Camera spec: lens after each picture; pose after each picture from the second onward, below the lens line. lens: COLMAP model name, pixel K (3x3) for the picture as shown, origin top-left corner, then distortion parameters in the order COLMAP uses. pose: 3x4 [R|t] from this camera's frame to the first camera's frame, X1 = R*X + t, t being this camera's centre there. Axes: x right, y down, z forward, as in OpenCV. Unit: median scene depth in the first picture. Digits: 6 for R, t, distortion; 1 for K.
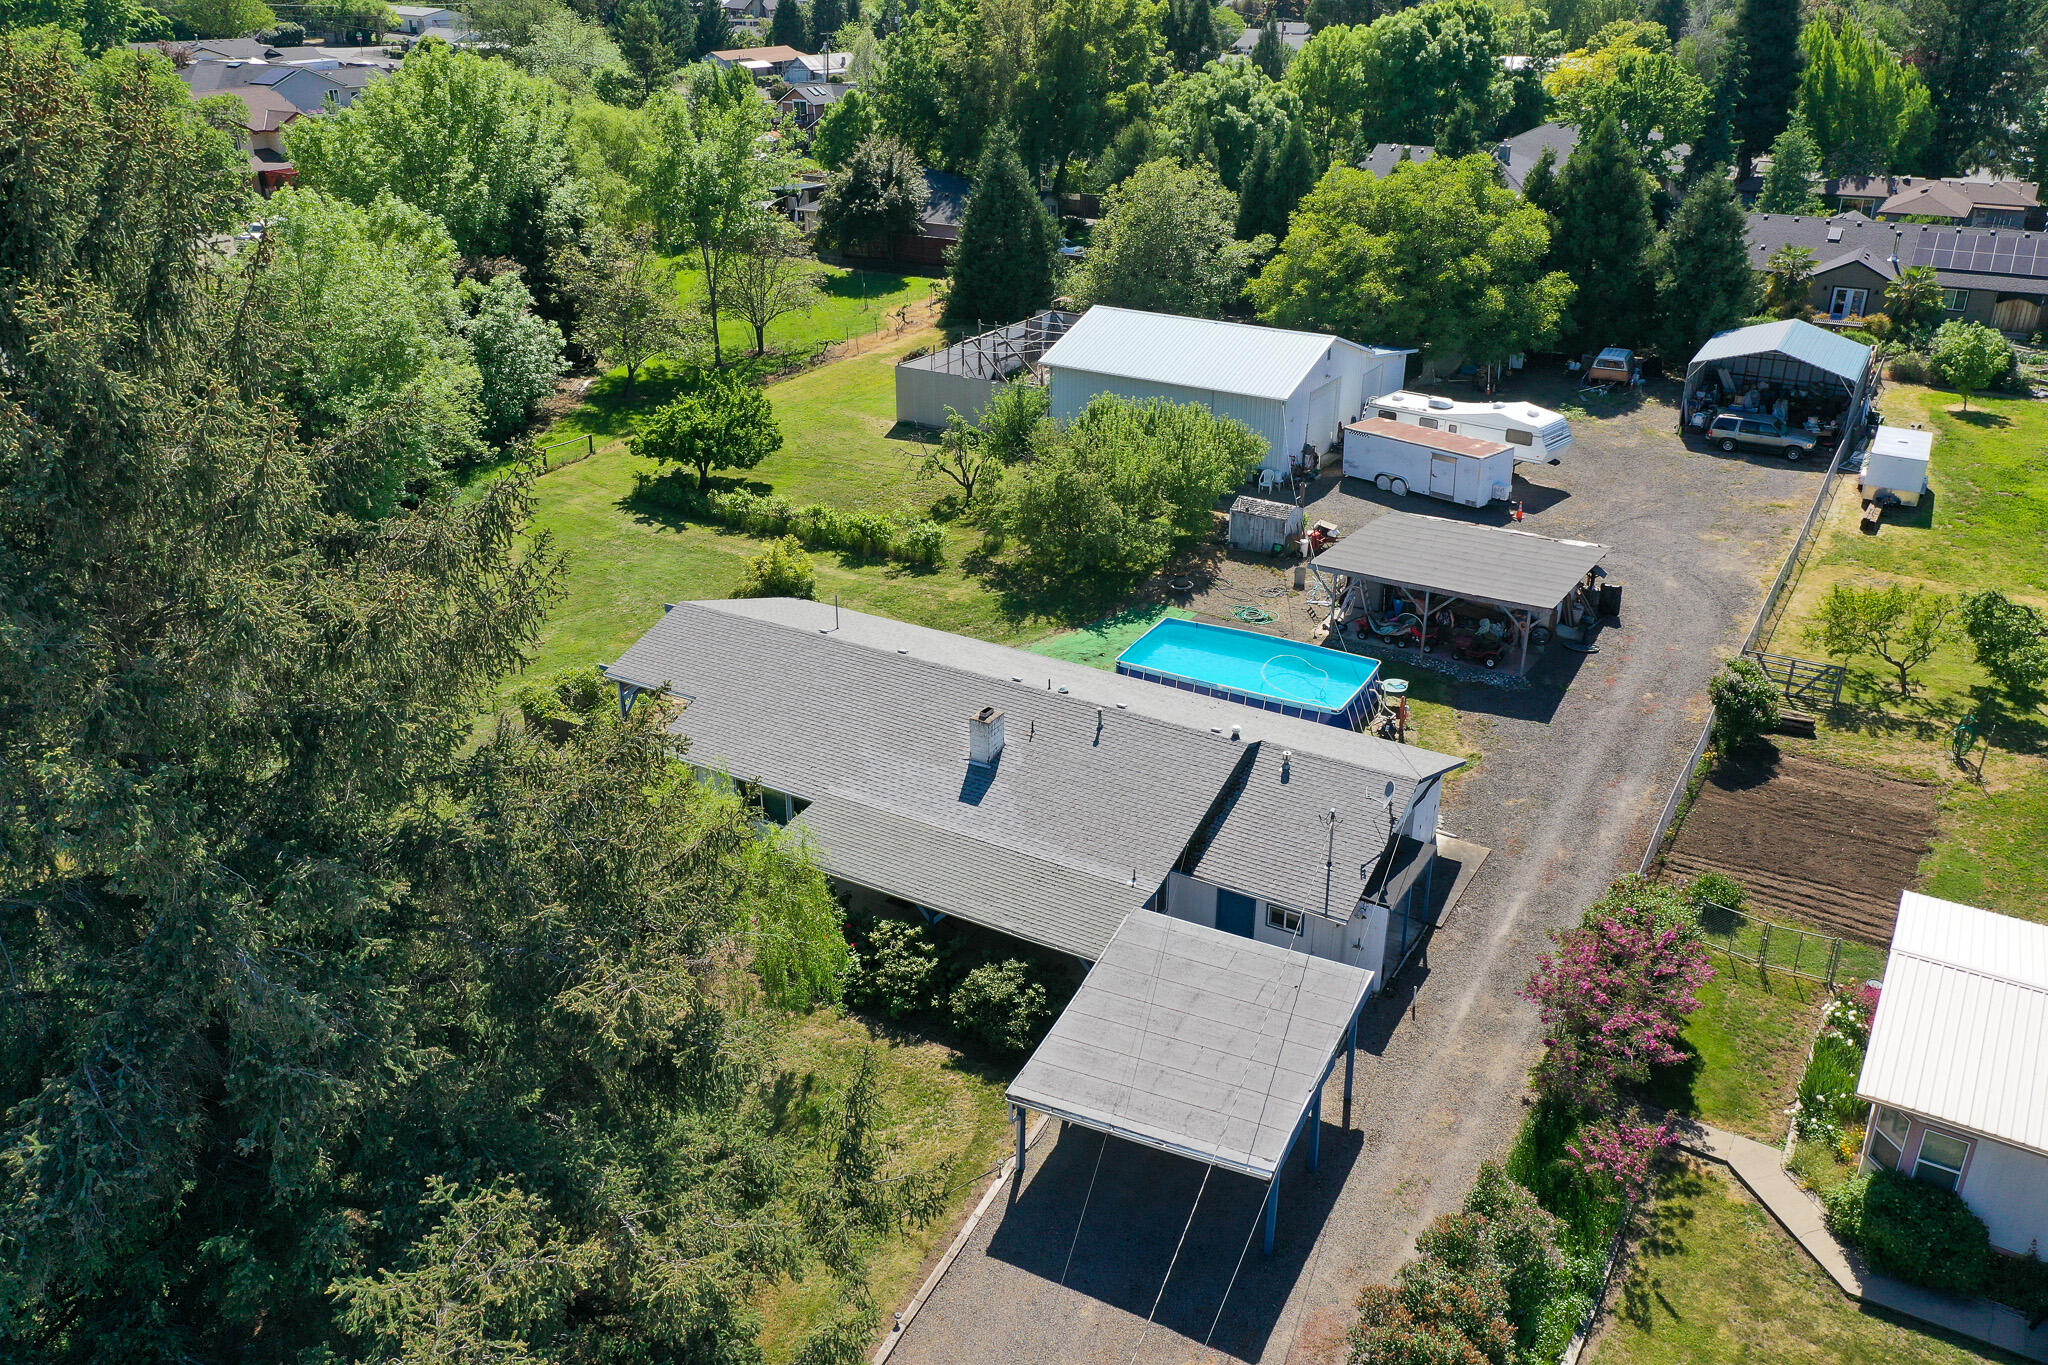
lens RADIAL K [[1612.0, 0, 1014.4], [0, 1612.0, 671.9], [0, 0, 1]] dist [0.008282, -0.002914]
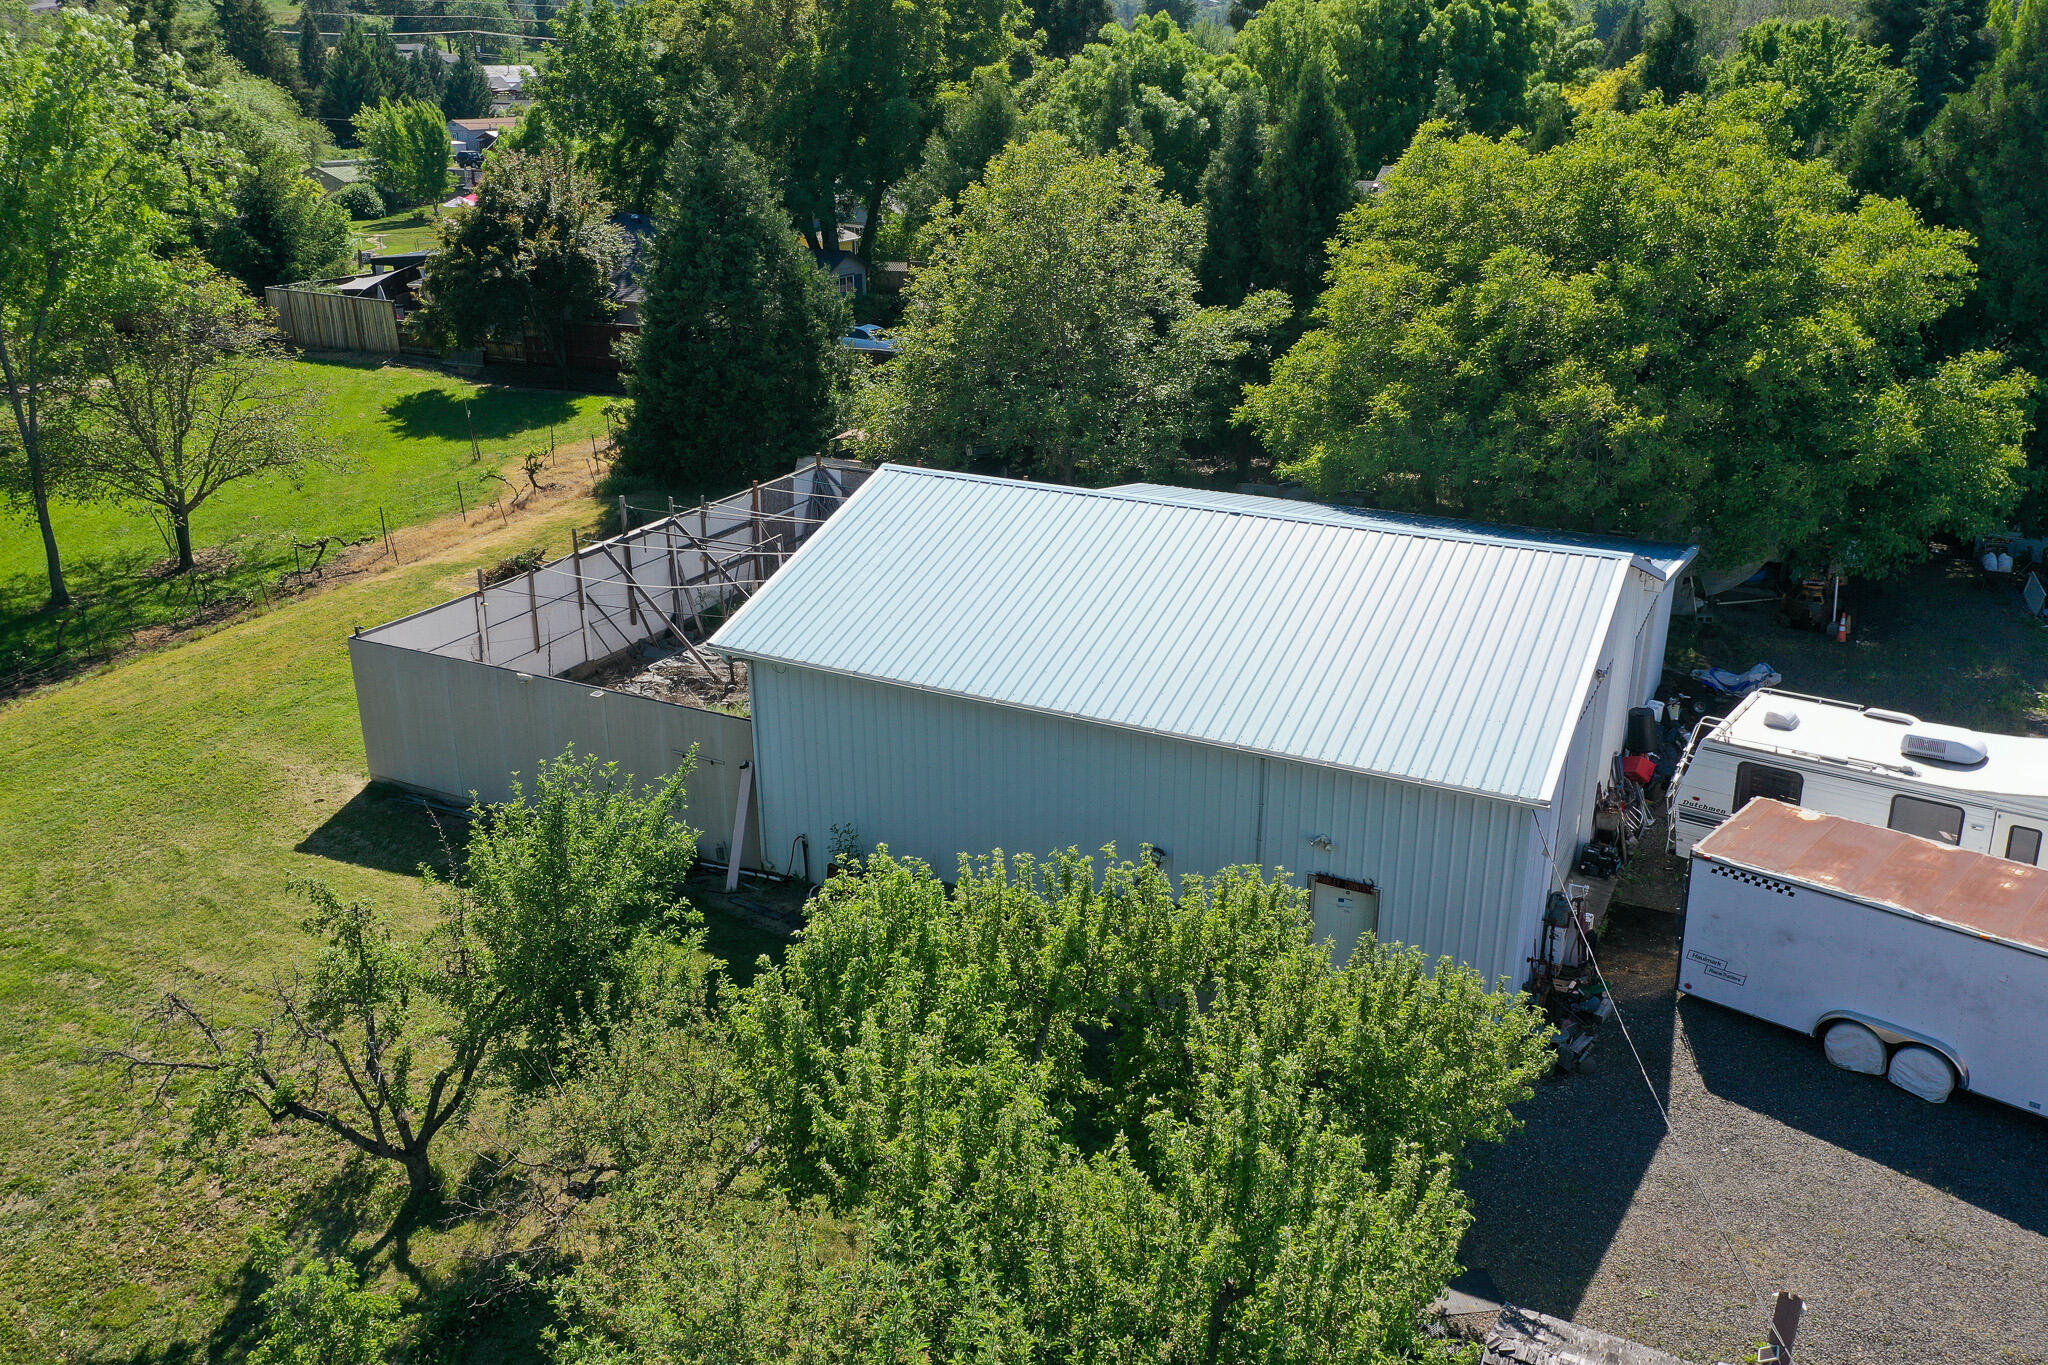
lens RADIAL K [[1612.0, 0, 1029.2], [0, 1612.0, 693.1], [0, 0, 1]] dist [0.008282, -0.002914]
pose [[0.995764, -0.037692, 0.083864, 0.042215], [0.042245, 0.997690, -0.053197, -0.131570], [-0.081665, 0.056514, 0.995056, 0.541780]]
